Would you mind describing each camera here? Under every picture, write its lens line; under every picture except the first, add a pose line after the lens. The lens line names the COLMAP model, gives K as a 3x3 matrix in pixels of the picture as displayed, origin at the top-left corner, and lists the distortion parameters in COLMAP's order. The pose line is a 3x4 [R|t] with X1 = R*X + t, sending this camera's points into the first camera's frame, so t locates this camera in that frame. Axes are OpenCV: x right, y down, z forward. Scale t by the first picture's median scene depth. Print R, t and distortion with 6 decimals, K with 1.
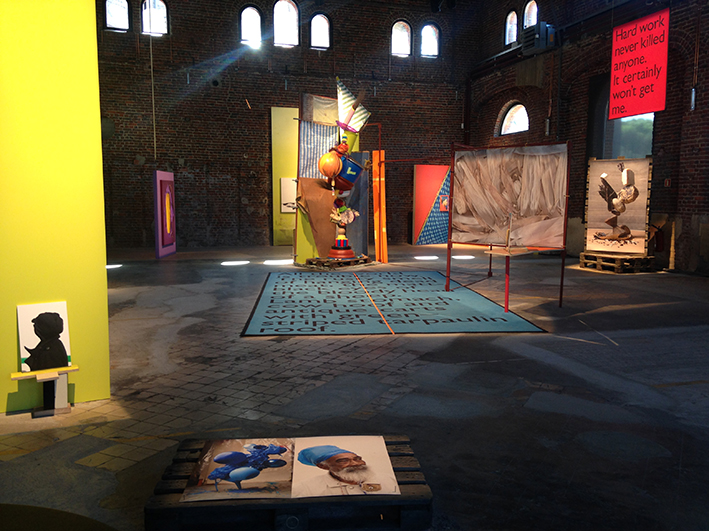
lens RADIAL K [[664.5, 0, 354.5], [0, 664.5, 265.5], [0, 0, 1]] dist [0.178826, -0.277122]
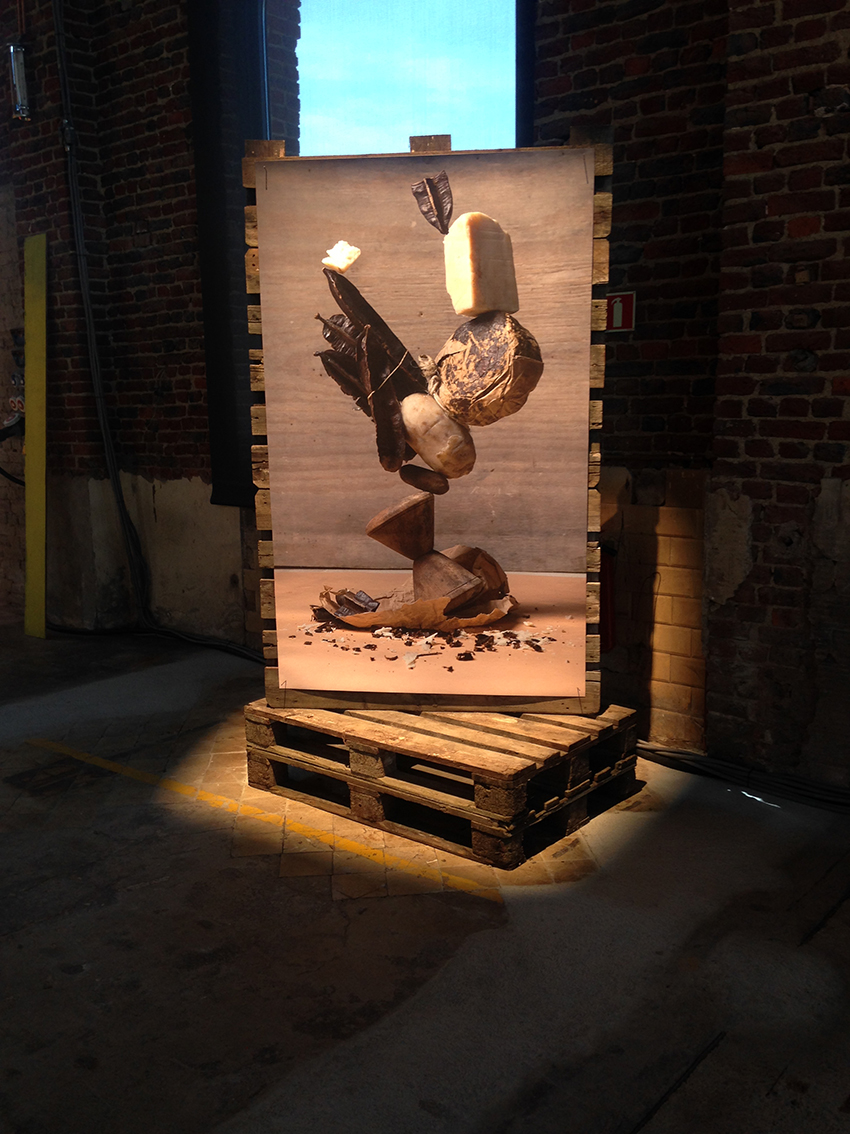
lens RADIAL K [[1062.8, 0, 425.0], [0, 1062.8, 567.0], [0, 0, 1]] dist [0.178826, -0.277122]
pose [[0.844552, -0.103436, 0.525389, 0.252358], [0.071975, 0.994190, 0.080033, -0.080999], [-0.530615, -0.029777, 0.847090, 0.808990]]
